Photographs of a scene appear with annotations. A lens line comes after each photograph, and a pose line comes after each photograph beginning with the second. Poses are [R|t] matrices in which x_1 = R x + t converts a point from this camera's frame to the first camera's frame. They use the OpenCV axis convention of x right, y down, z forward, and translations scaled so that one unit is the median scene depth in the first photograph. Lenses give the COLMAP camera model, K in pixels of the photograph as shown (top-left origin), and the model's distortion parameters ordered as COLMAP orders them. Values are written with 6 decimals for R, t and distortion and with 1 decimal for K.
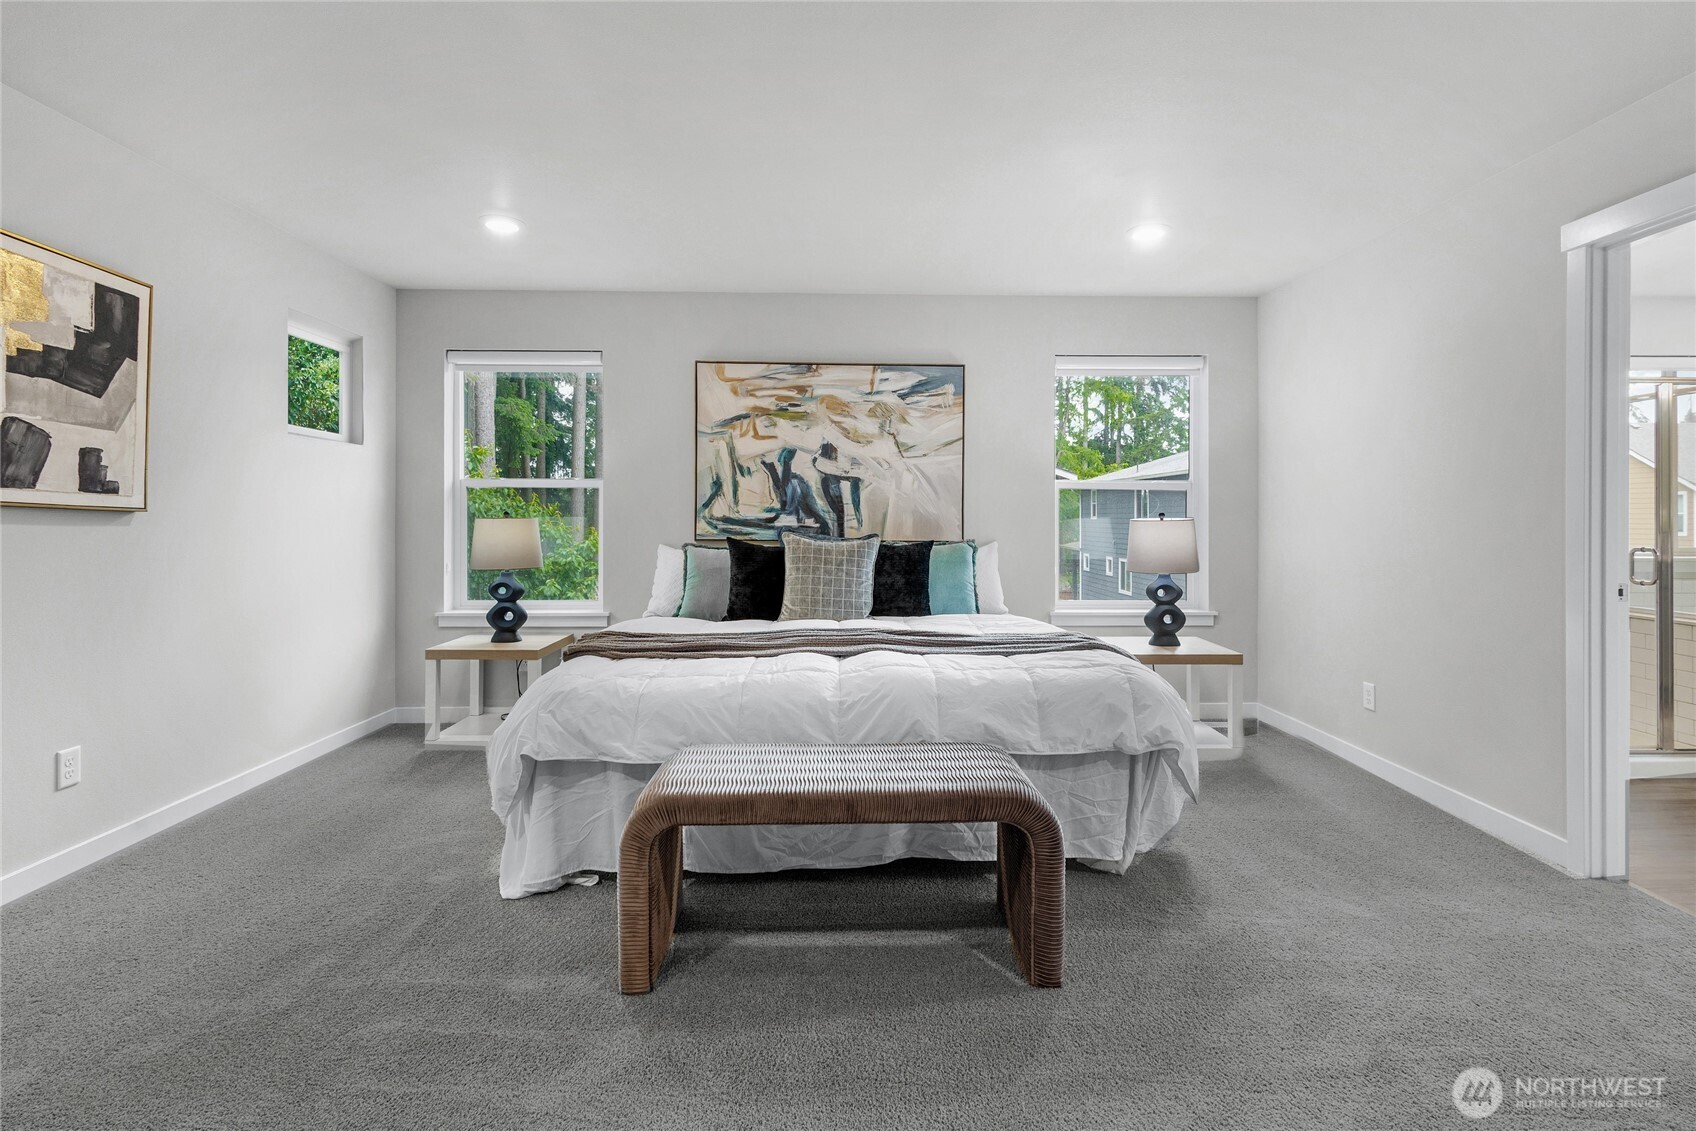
lens RADIAL K [[807.0, 0, 848.0], [0, 807.0, 516.3], [0, 0, 1]] dist [0.001120, -0.000072]
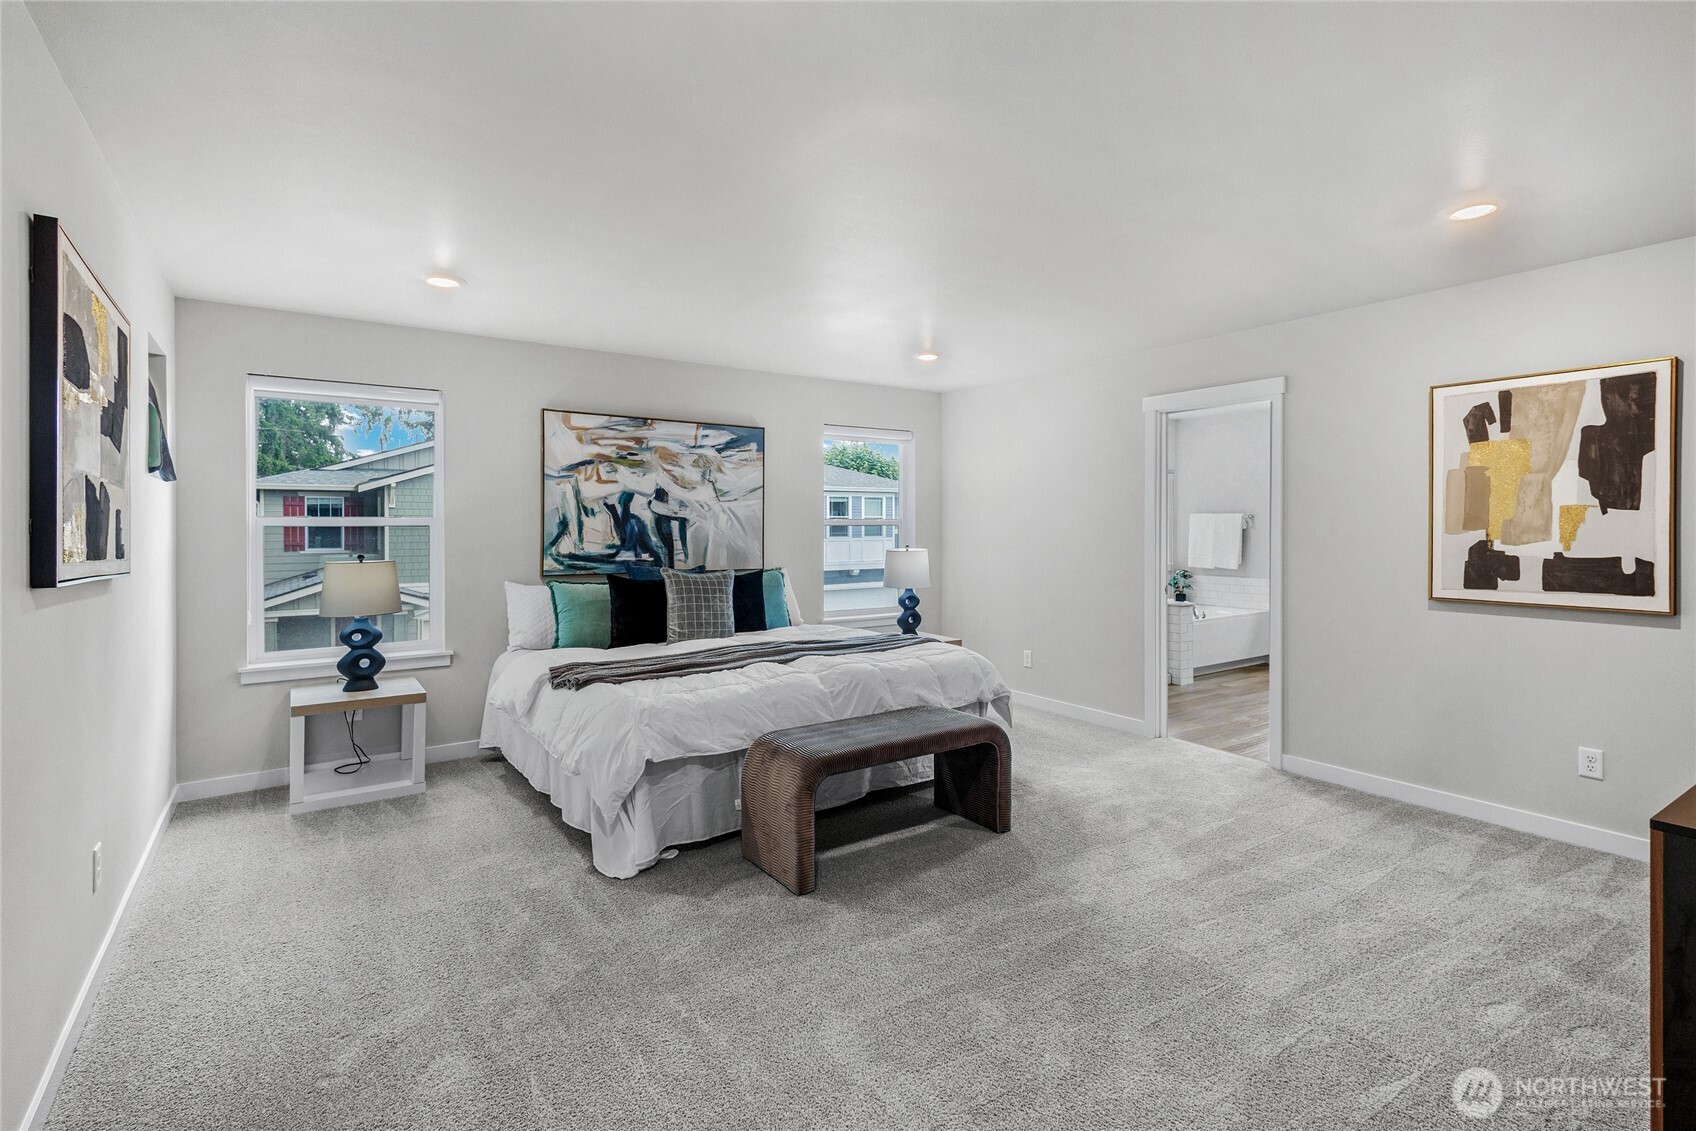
lens RADIAL K [[817.8, 0, 852.5], [0, 817.8, 523.8], [0, 0, 1]] dist [0.004756, 0.000389]
pose [[0.831467, -0.002065, 0.555571, -0.450297], [0.001983, 0.999998, 0.000748, -0.039728], [-0.555571, 0.000480, 0.831469, -0.131456]]
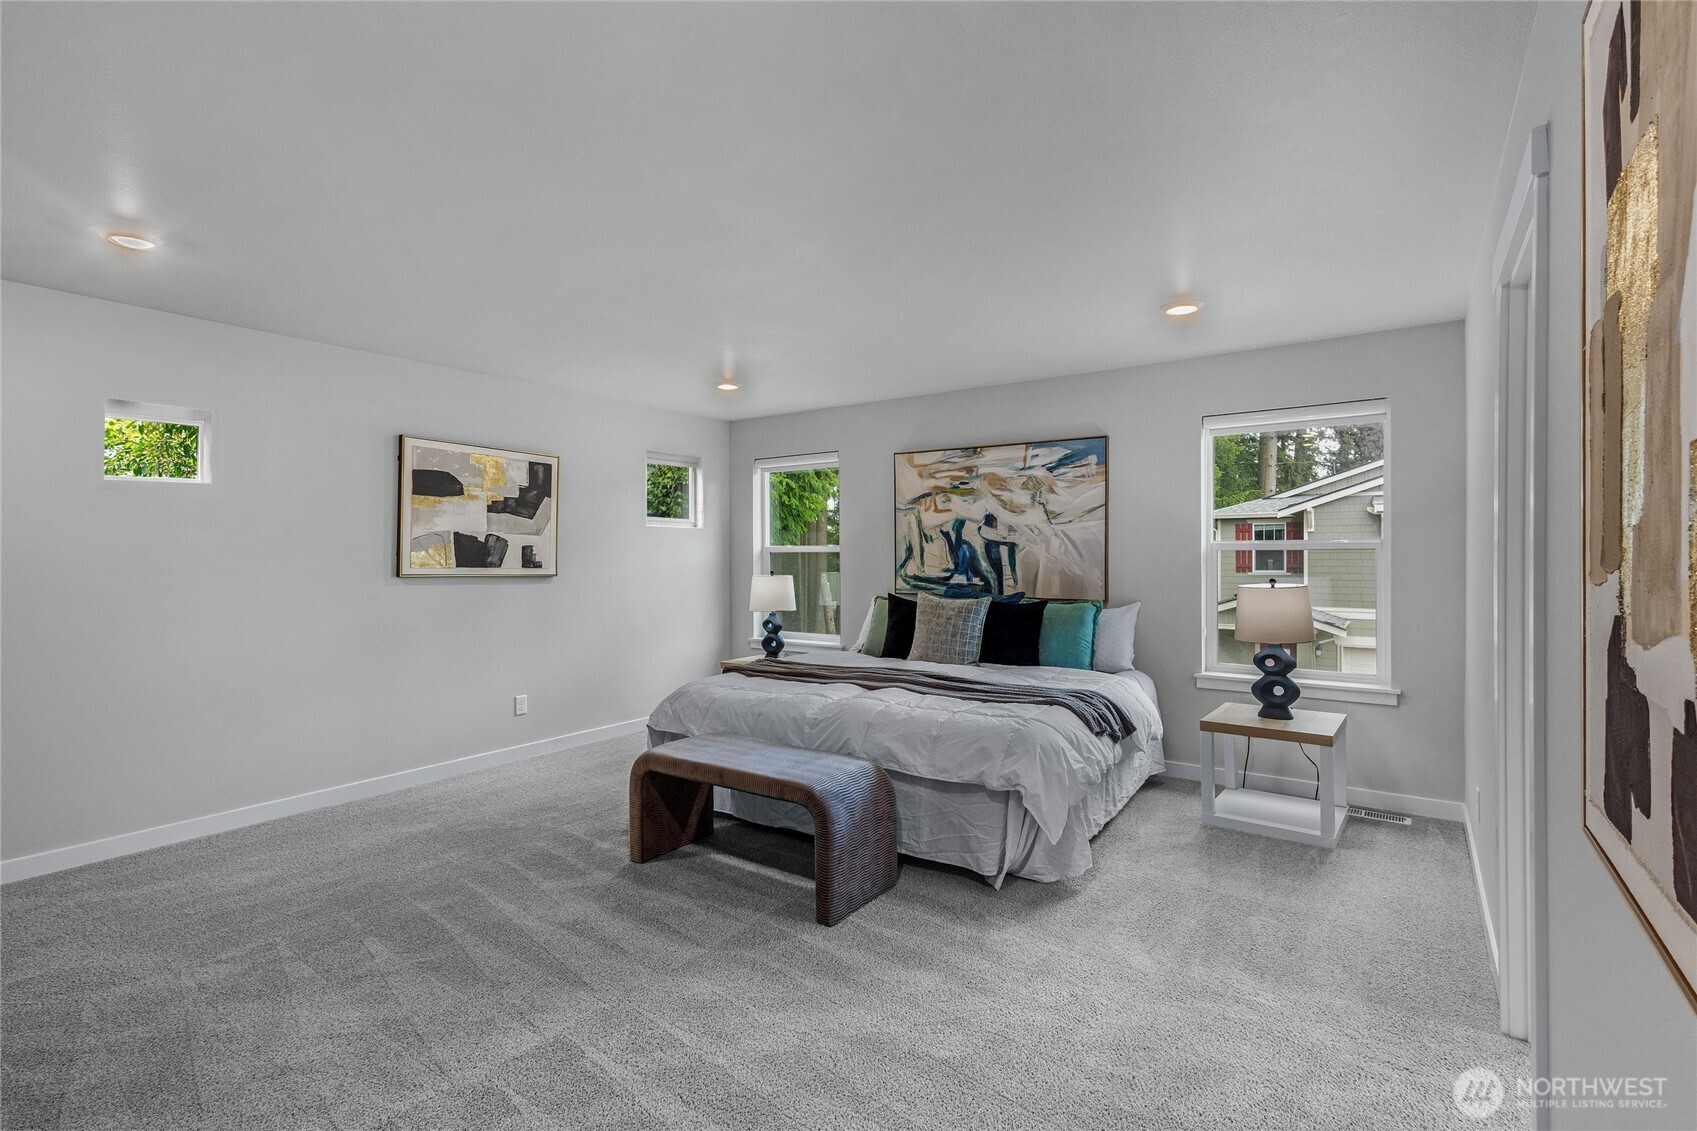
lens RADIAL K [[788.8, 0, 850.5], [0, 788.8, 554.0], [0, 0, 1]] dist [0.001262, 0.000063]
pose [[0.800297, -0.004746, -0.599585, 0.503486], [0.007930, 0.999965, 0.002670, -0.036671], [0.599552, -0.006892, 0.800306, -0.042870]]
